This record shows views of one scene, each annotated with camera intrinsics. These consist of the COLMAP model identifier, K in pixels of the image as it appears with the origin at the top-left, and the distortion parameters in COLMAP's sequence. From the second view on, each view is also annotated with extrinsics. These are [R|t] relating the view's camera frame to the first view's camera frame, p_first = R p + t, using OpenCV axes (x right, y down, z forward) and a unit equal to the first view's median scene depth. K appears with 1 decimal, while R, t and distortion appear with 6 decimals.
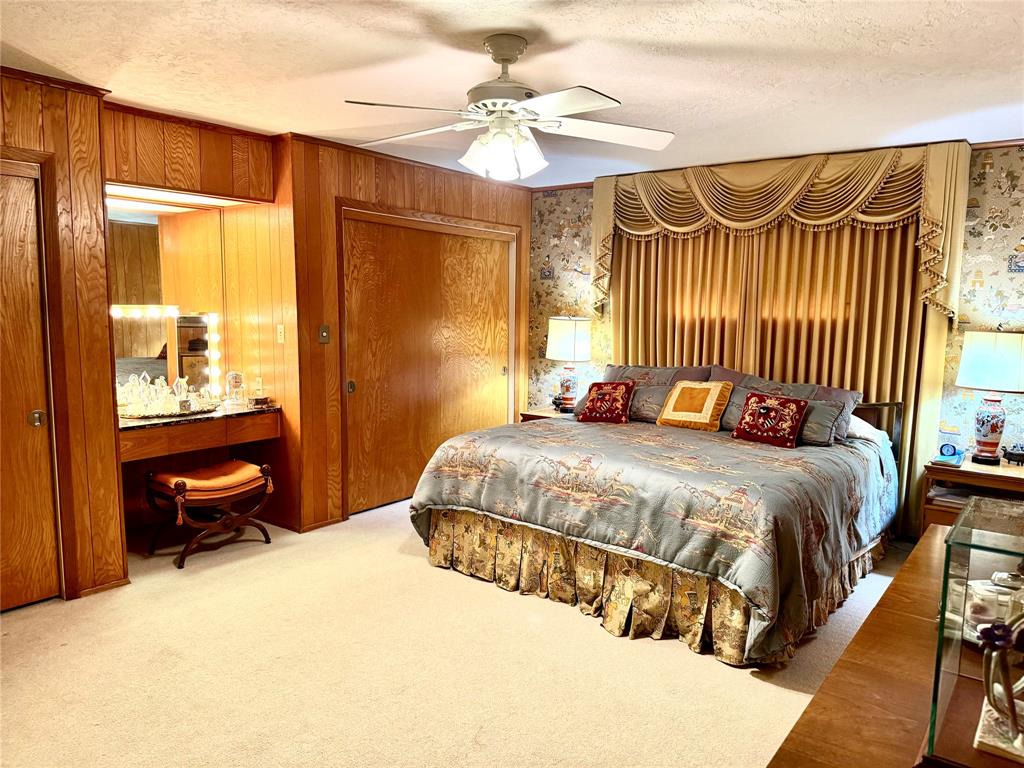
lens RADIAL K [[717.8, 0, 511.7], [0, 717.8, 389.9], [0, 0, 1]] dist [0.047584, -0.048994]
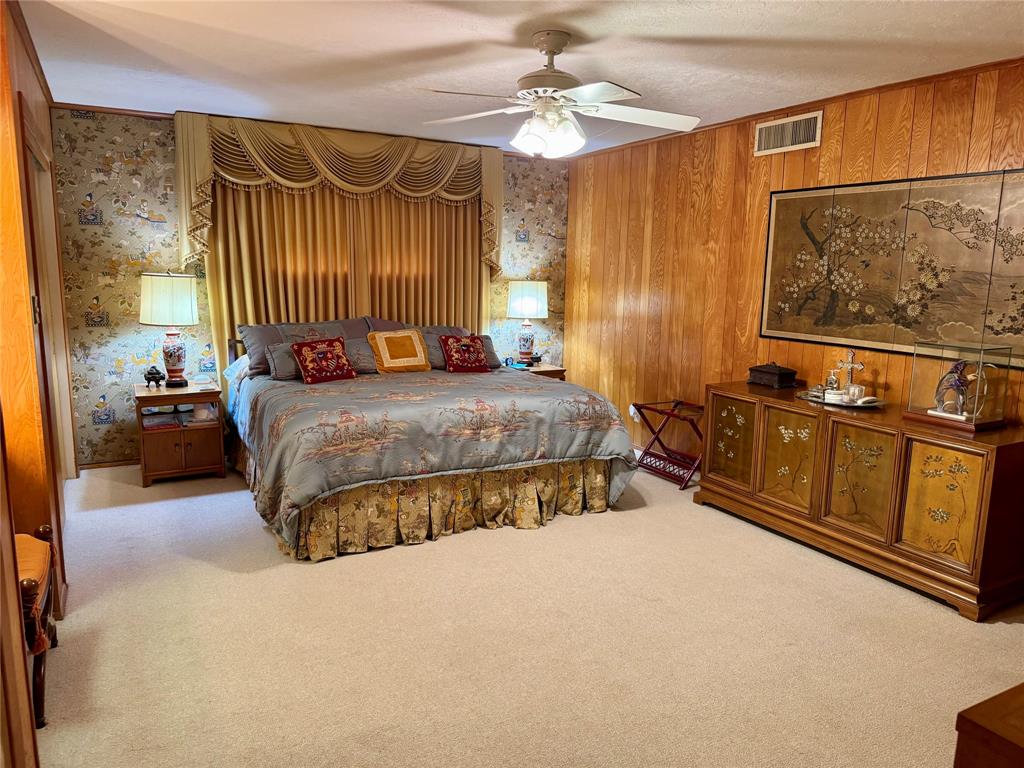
lens RADIAL K [[717.8, 0, 535.1], [0, 717.8, 382.2], [0, 0, 1]] dist [0.047584, -0.048994]
pose [[0.384728, -0.155841, 0.909779, -0.814012], [0.096169, 0.987047, 0.128408, -0.065436], [-0.918006, 0.038091, 0.394732, 0.412395]]
